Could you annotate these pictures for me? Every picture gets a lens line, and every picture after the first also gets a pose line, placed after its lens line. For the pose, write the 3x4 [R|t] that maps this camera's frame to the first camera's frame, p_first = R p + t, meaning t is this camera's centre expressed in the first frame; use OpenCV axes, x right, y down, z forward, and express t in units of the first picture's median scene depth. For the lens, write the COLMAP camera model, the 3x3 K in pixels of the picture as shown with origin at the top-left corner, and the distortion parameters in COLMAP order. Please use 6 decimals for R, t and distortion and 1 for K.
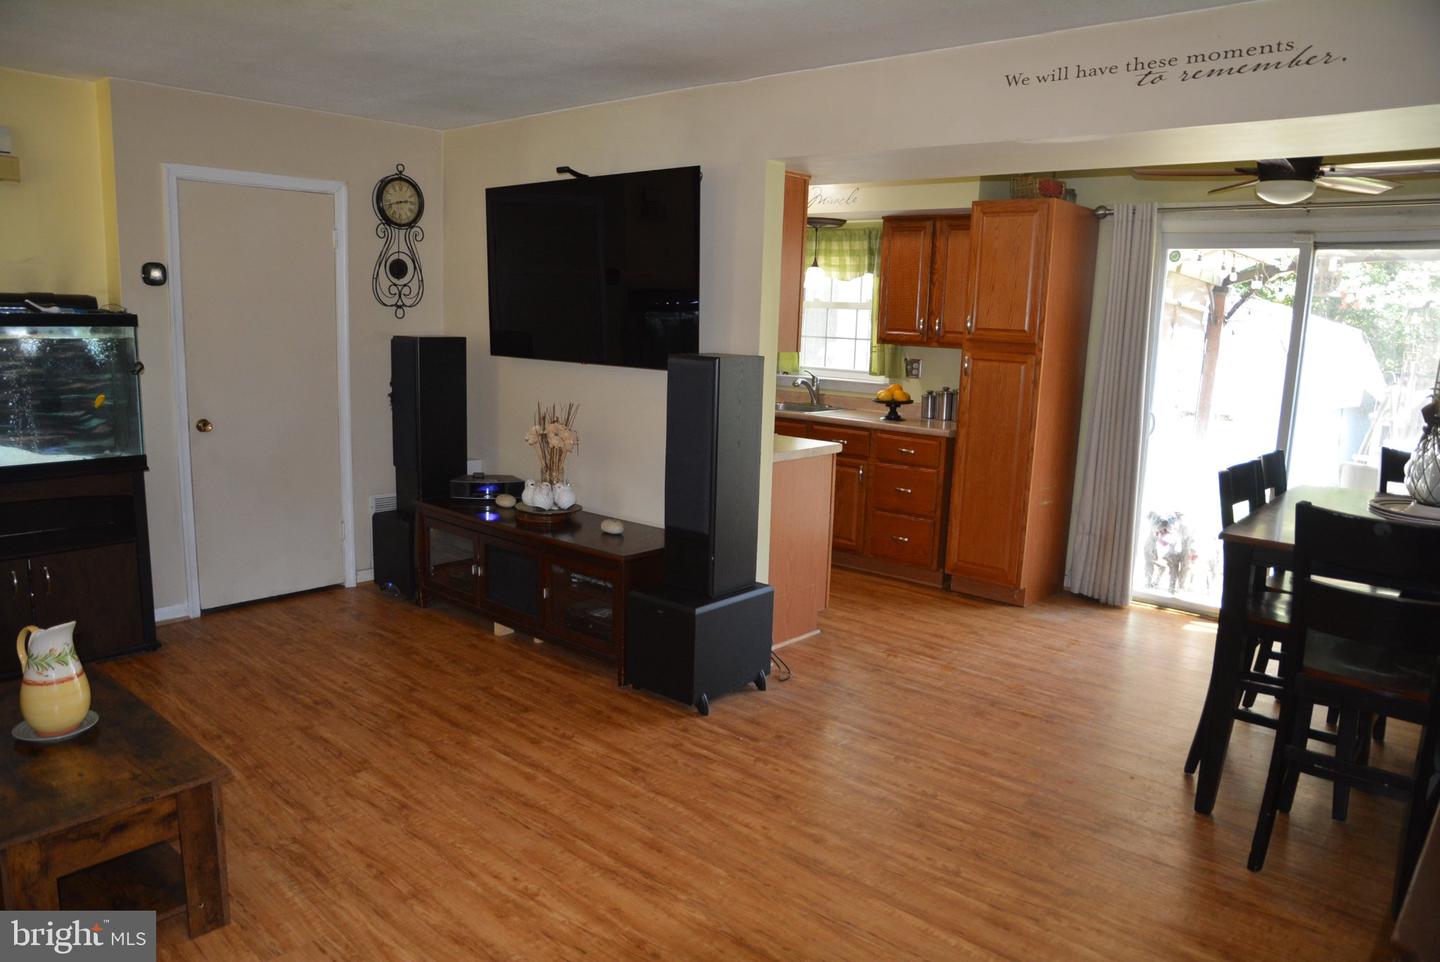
lens RADIAL K [[1003.1, 0, 713.9], [0, 1003.1, 486.0], [0, 0, 1]] dist [-0.114786, 0.079542]
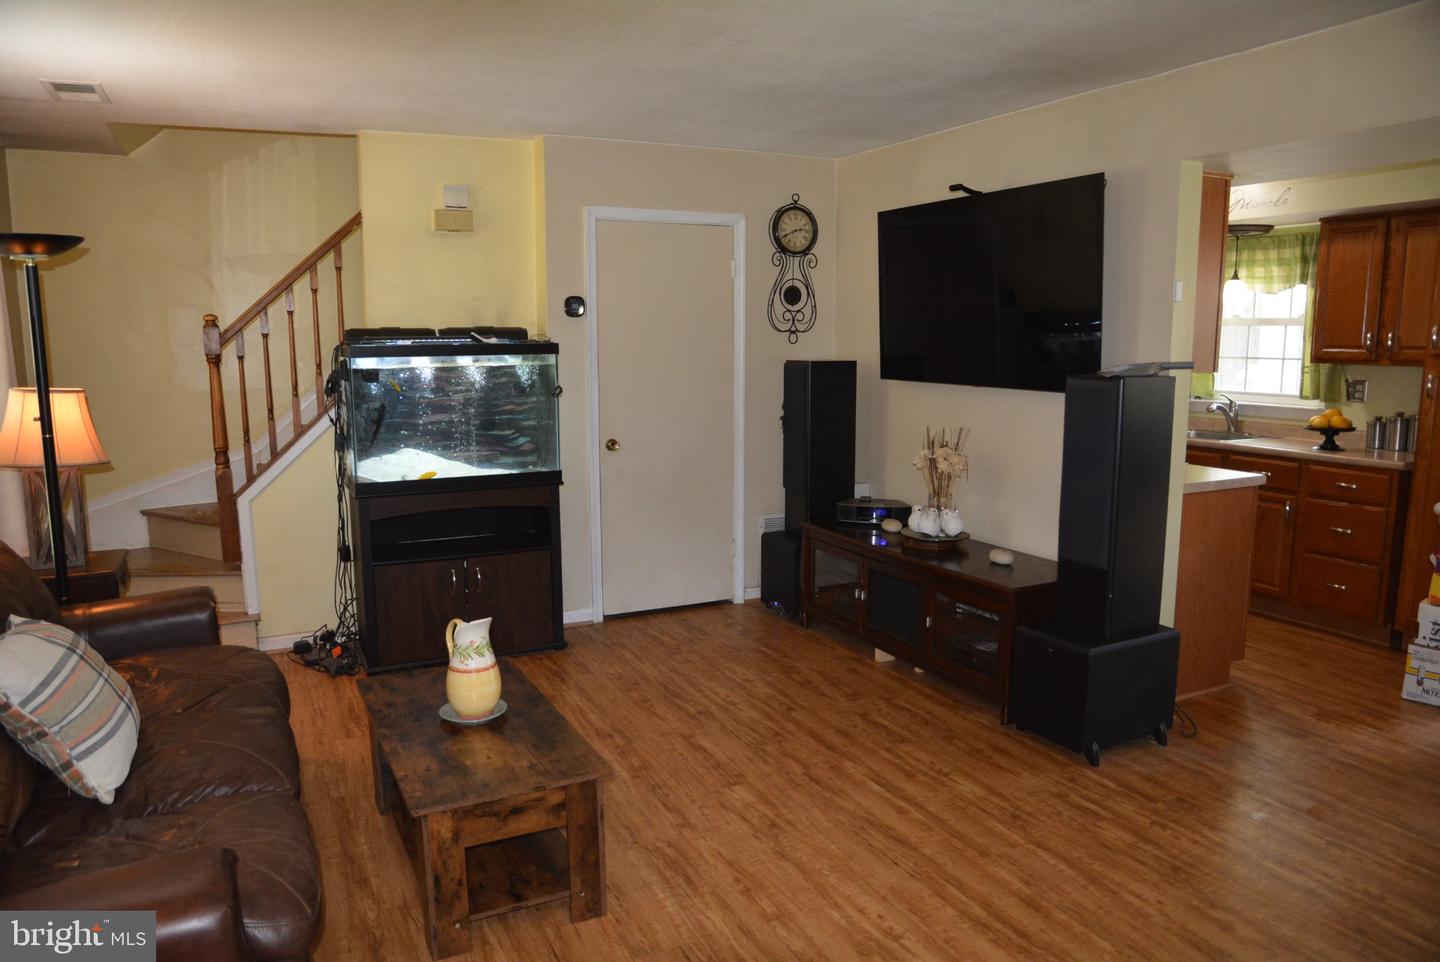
lens RADIAL K [[997.7, 0, 714.0], [0, 997.7, 485.8], [0, 0, 1]] dist [-0.121464, 0.081474]
pose [[0.926005, 0.024564, -0.376711, -0.002588], [-0.034946, 0.999174, -0.020750, 0.002759], [0.375890, 0.032379, 0.926098, 0.029107]]
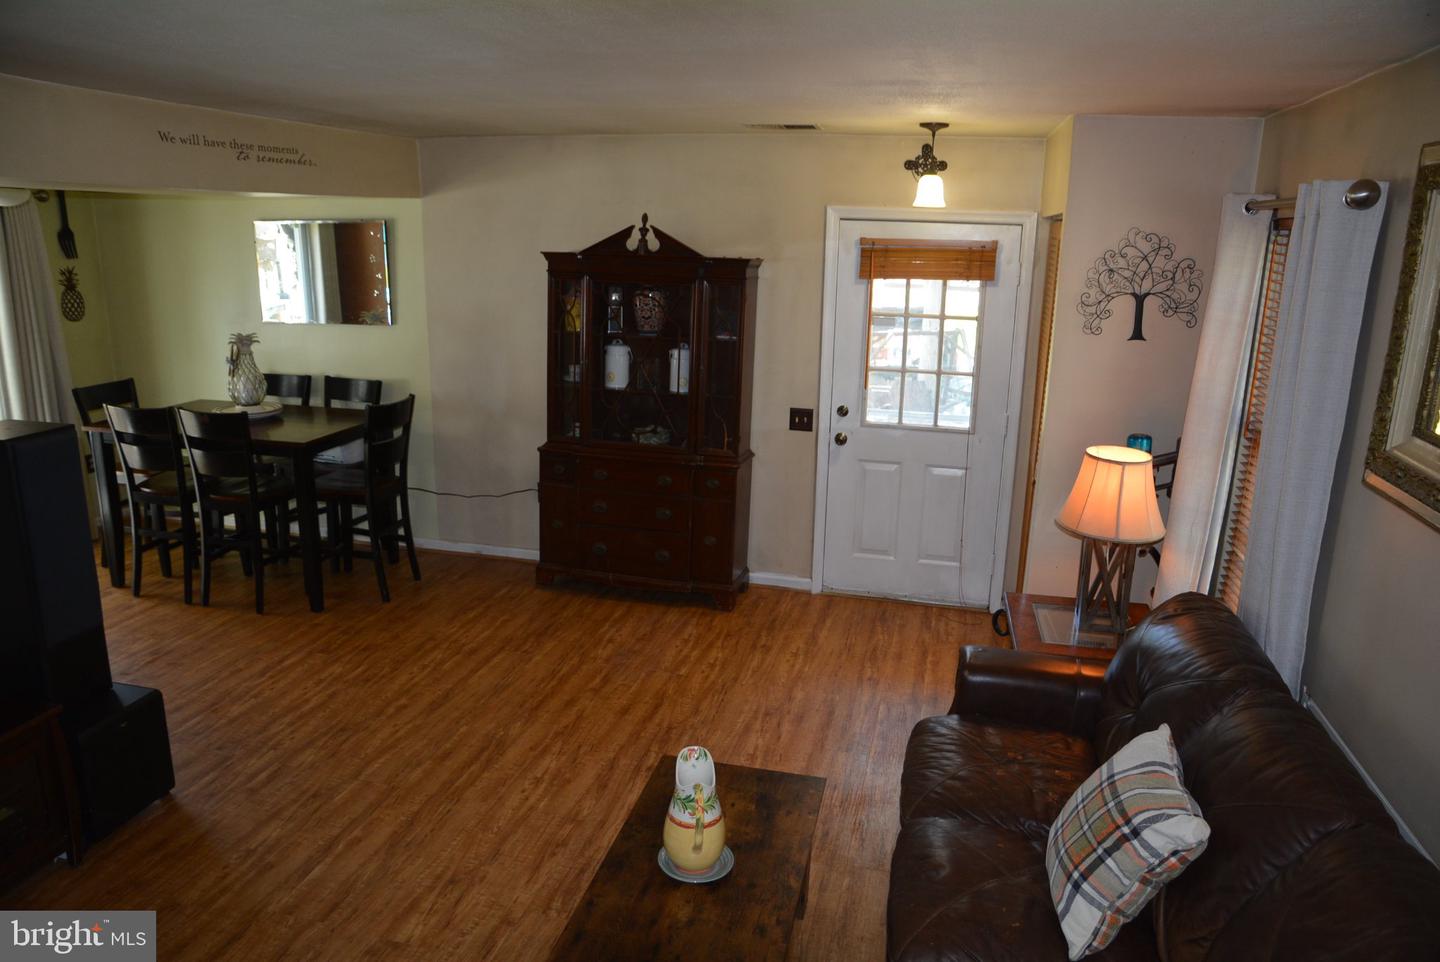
lens RADIAL K [[997.7, 0, 714.0], [0, 997.7, 485.8], [0, 0, 1]] dist [-0.121464, 0.081474]
pose [[-0.467973, -0.261220, 0.844254, -0.930635], [0.116994, 0.928597, 0.352166, -0.295073], [-0.875964, 0.263577, -0.403997, 0.834365]]
